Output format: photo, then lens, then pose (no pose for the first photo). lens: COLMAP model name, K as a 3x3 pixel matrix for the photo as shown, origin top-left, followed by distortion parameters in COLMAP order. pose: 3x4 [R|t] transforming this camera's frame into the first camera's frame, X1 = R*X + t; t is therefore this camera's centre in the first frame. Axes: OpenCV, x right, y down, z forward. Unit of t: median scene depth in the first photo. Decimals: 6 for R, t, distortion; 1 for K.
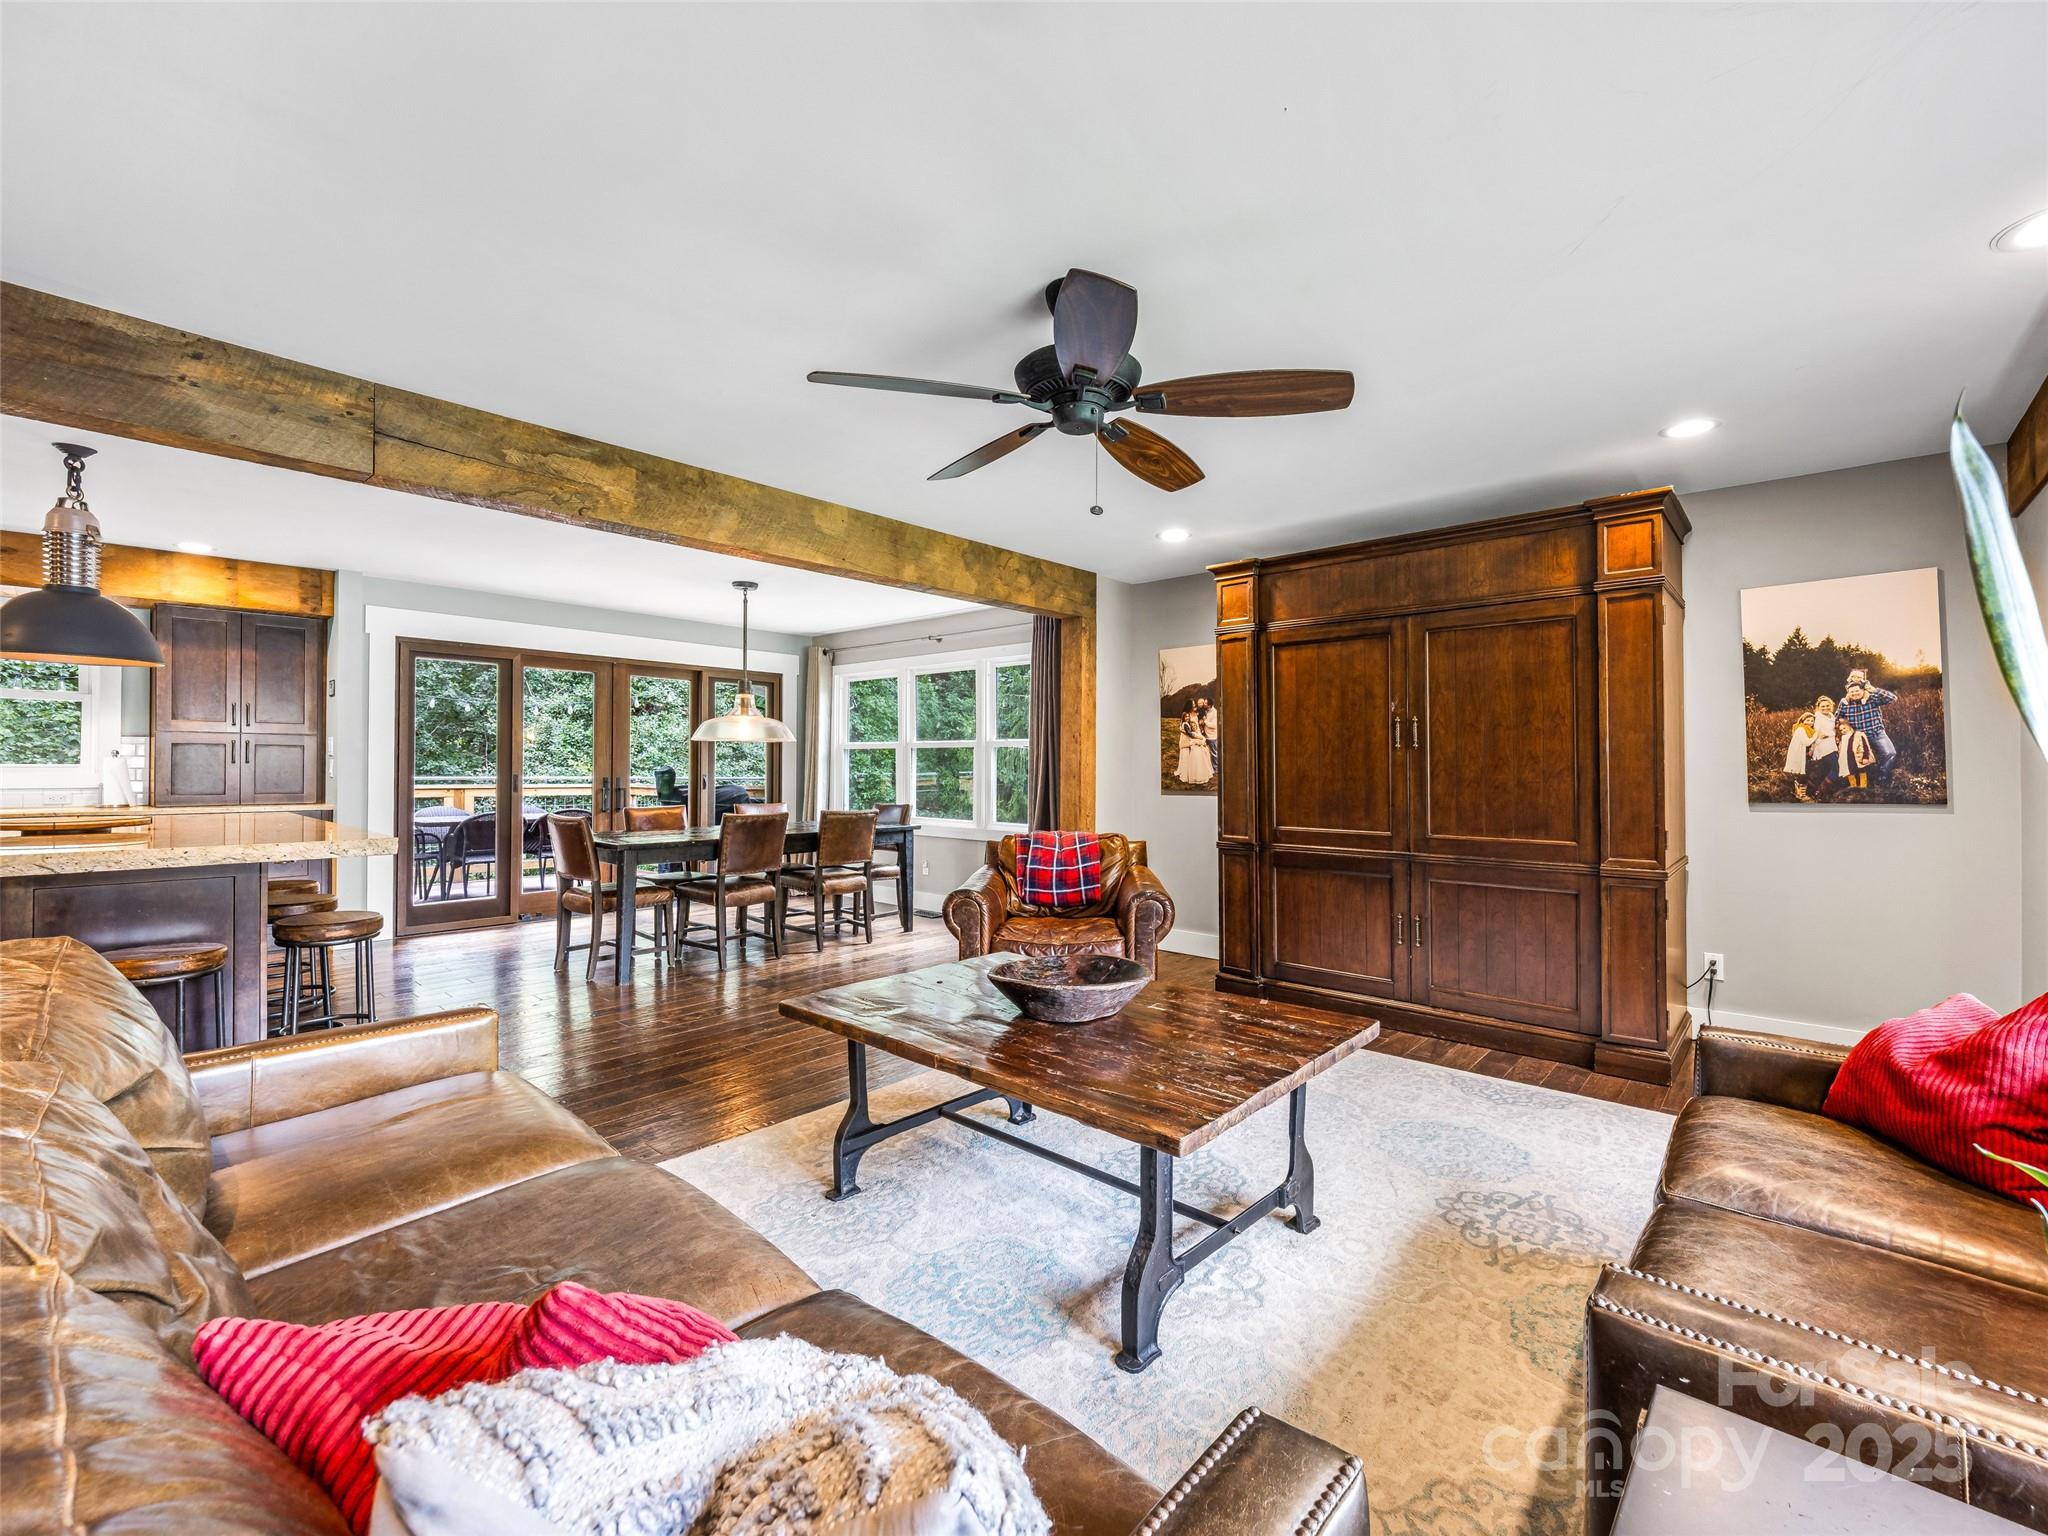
lens RADIAL K [[880.7, 0, 1055.1], [0, 880.7, 764.1], [0, 0, 1]] dist [0.010139, -0.000262]
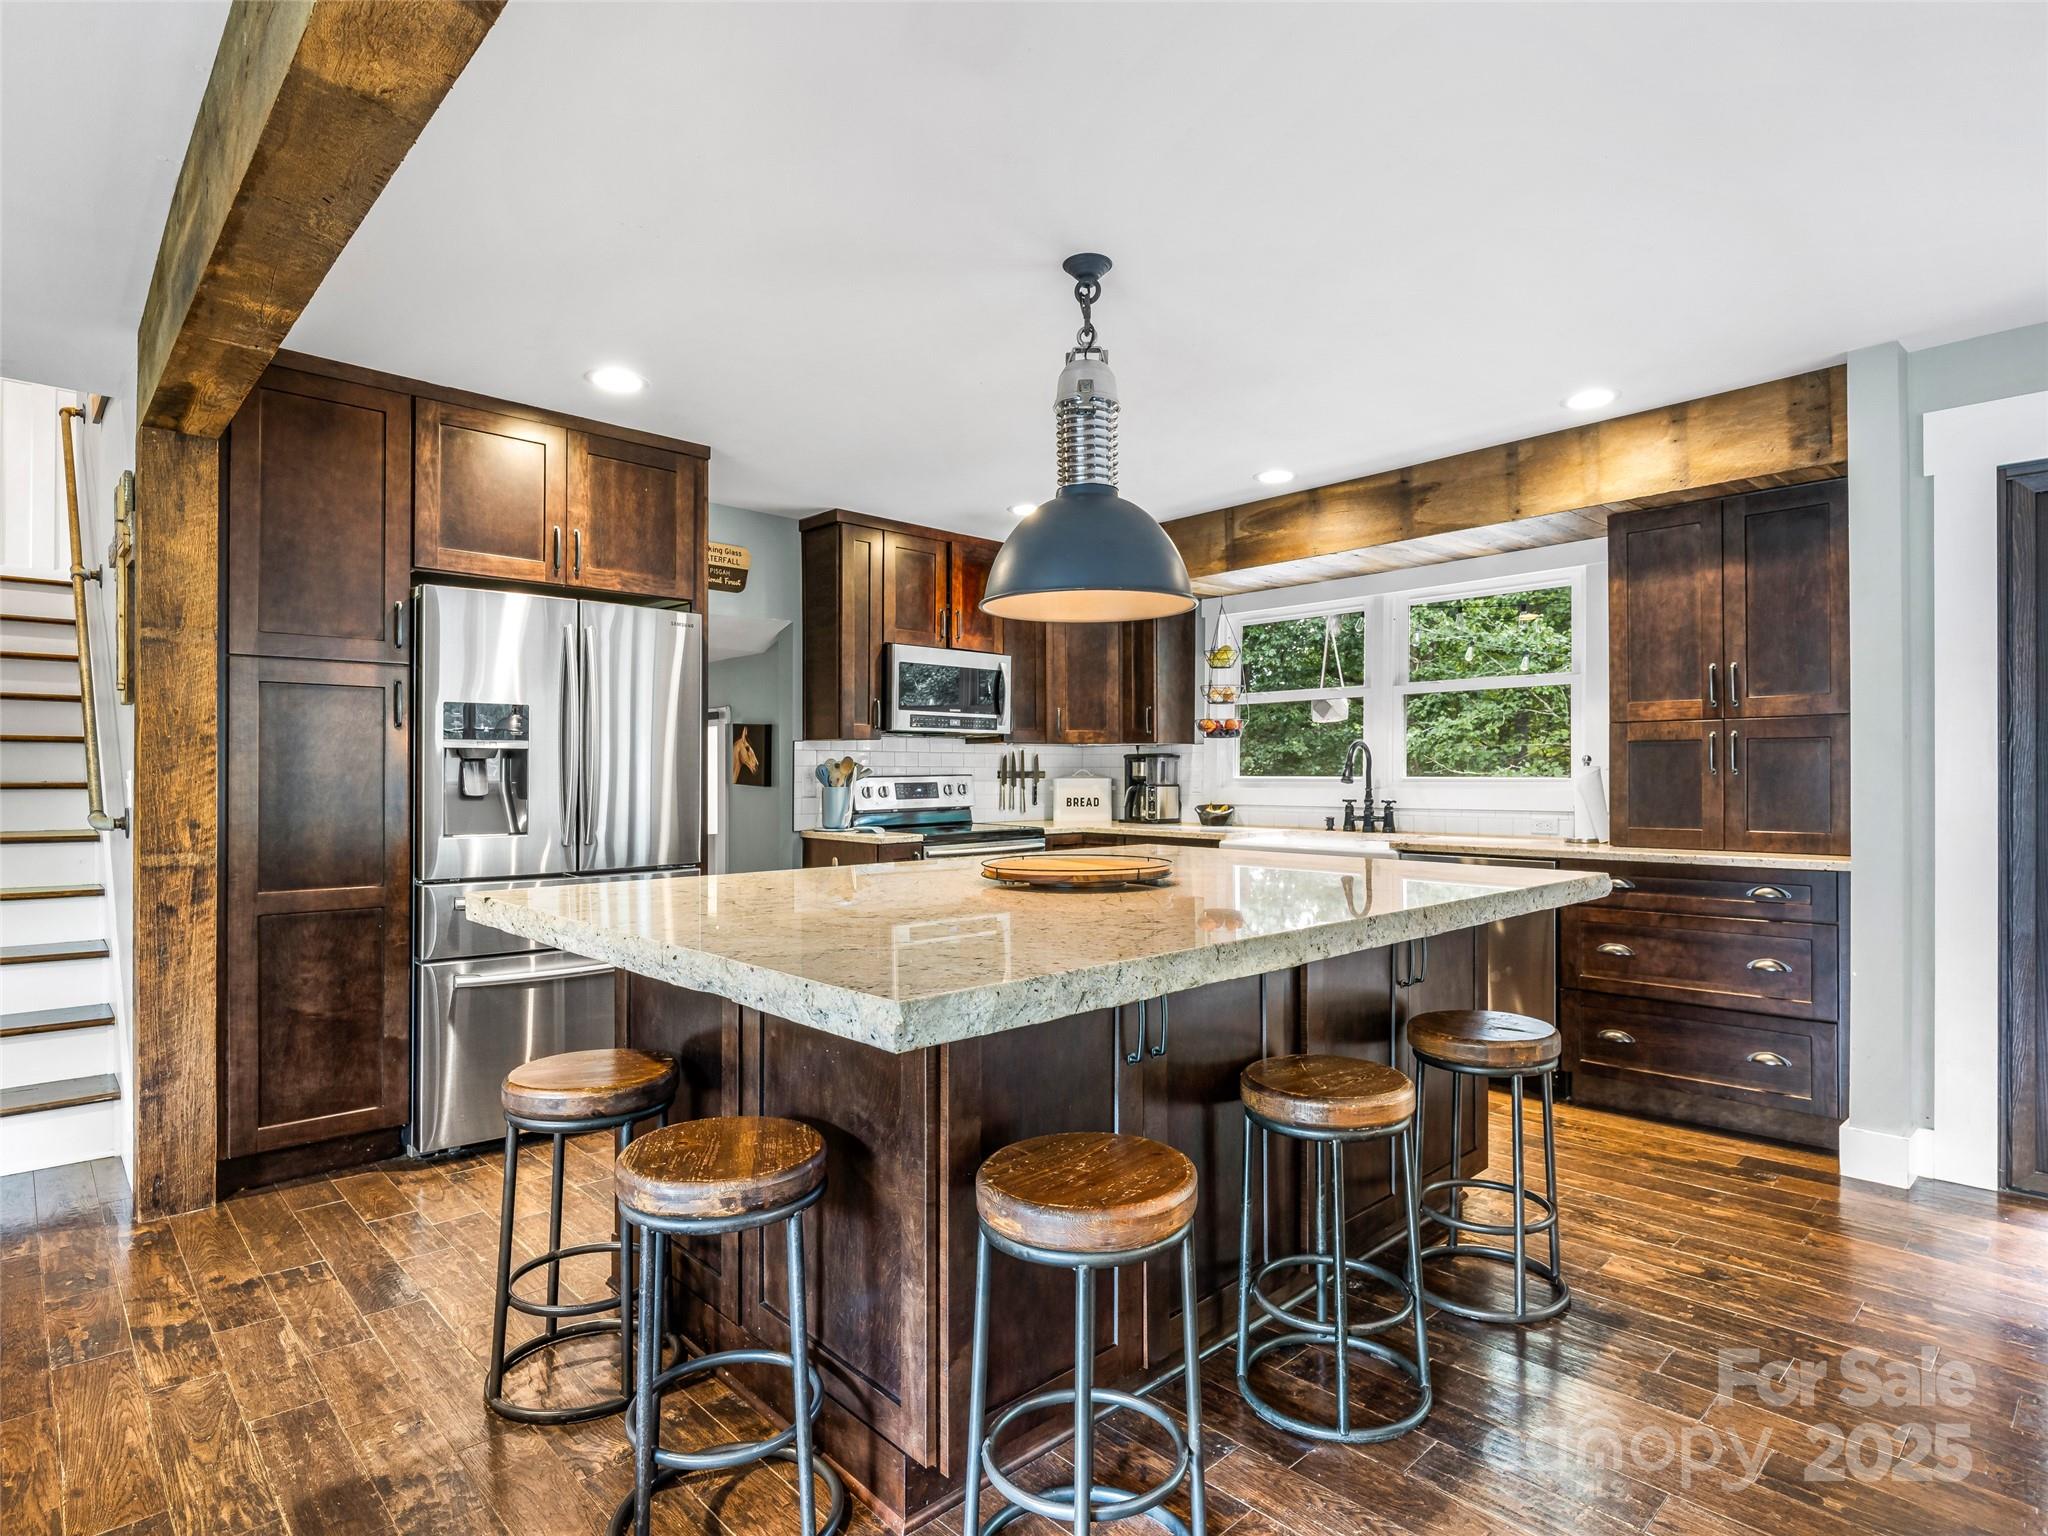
lens RADIAL K [[1096.5, 0, 1019.6], [0, 1096.5, 773.3], [0, 0, 1]] dist [-0.014740, 0.000847]
pose [[-0.099304, -0.005168, -0.995044, -0.192163], [-0.001386, 0.999986, -0.005056, 0.002911], [0.995056, 0.000877, -0.099310, 0.593145]]
